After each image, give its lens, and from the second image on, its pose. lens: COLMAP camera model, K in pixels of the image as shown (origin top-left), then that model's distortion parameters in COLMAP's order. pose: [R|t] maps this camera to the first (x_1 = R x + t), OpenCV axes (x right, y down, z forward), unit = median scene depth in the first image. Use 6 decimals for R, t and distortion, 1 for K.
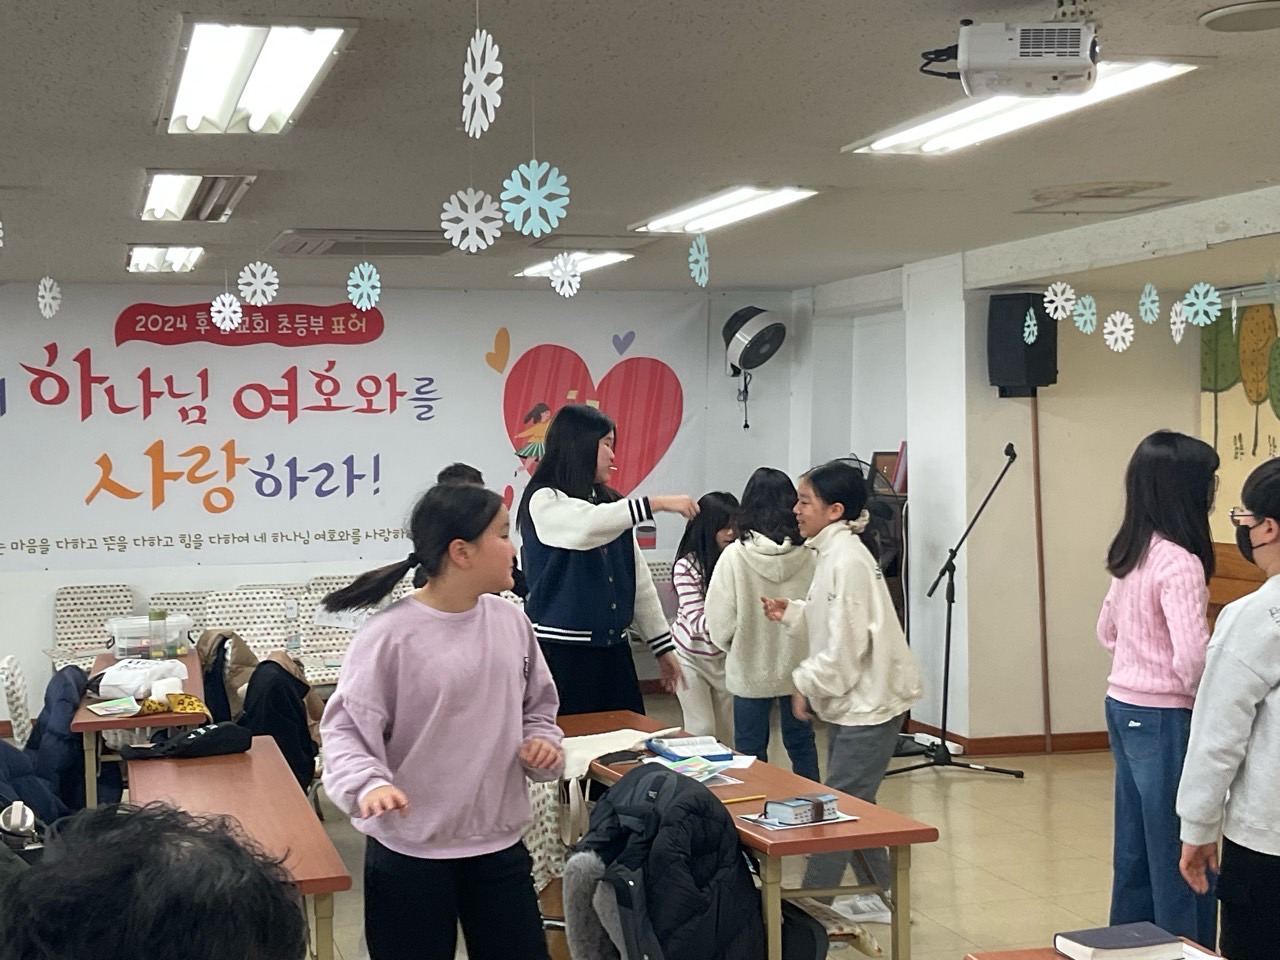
lens RADIAL K [[1835.3, 0, 645.4], [0, 1835.3, 477.9], [0, 0, 1]] dist [0.107505, -0.196723]
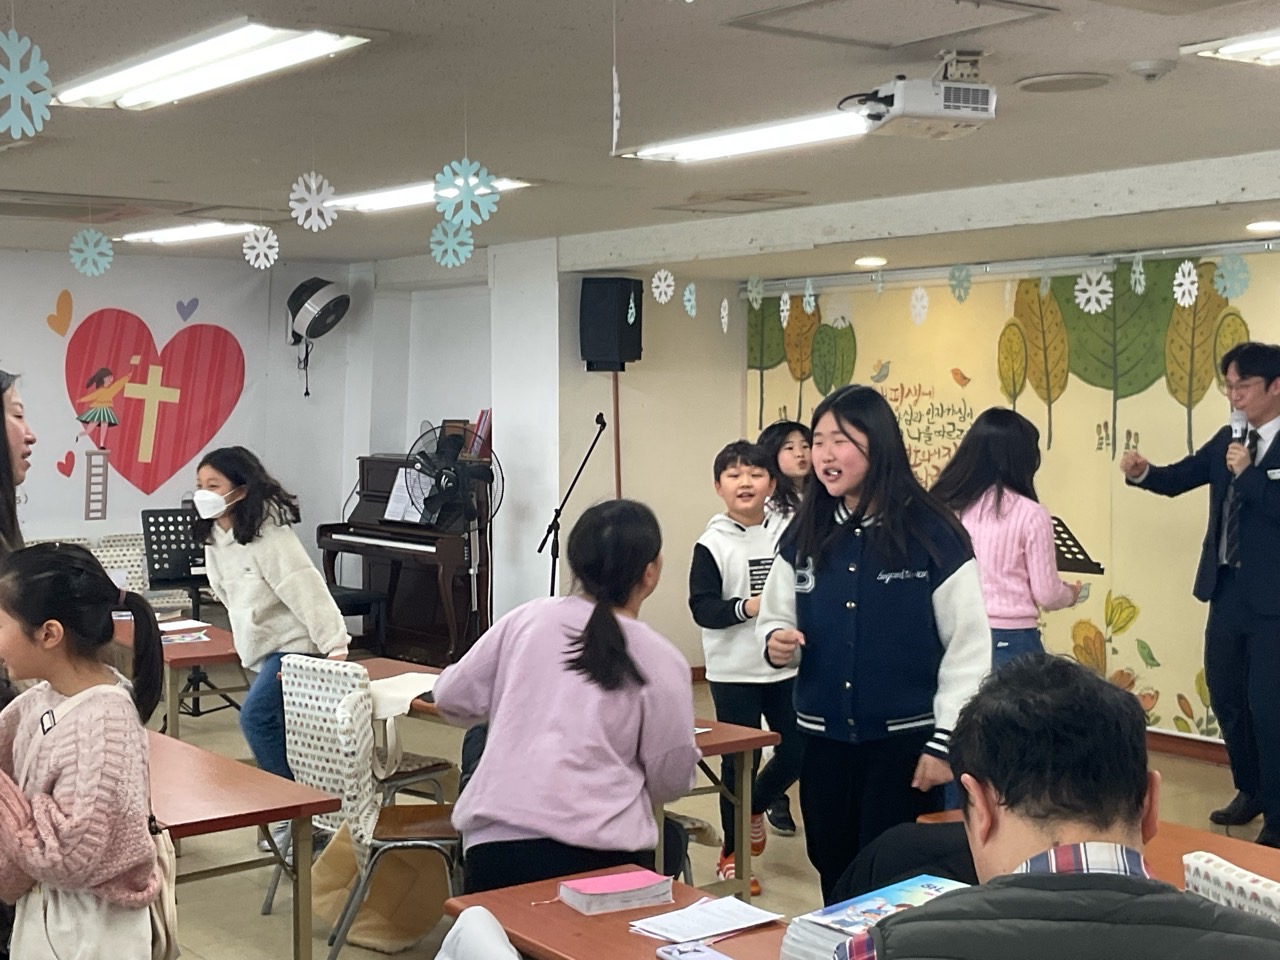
lens RADIAL K [[1835.3, 0, 645.4], [0, 1835.3, 477.9], [0, 0, 1]] dist [0.107505, -0.196723]
pose [[0.938450, -0.004182, 0.345391, -0.164190], [-0.001818, 0.999853, 0.017045, 0.001427], [-0.345411, -0.016624, 0.938304, -0.045369]]
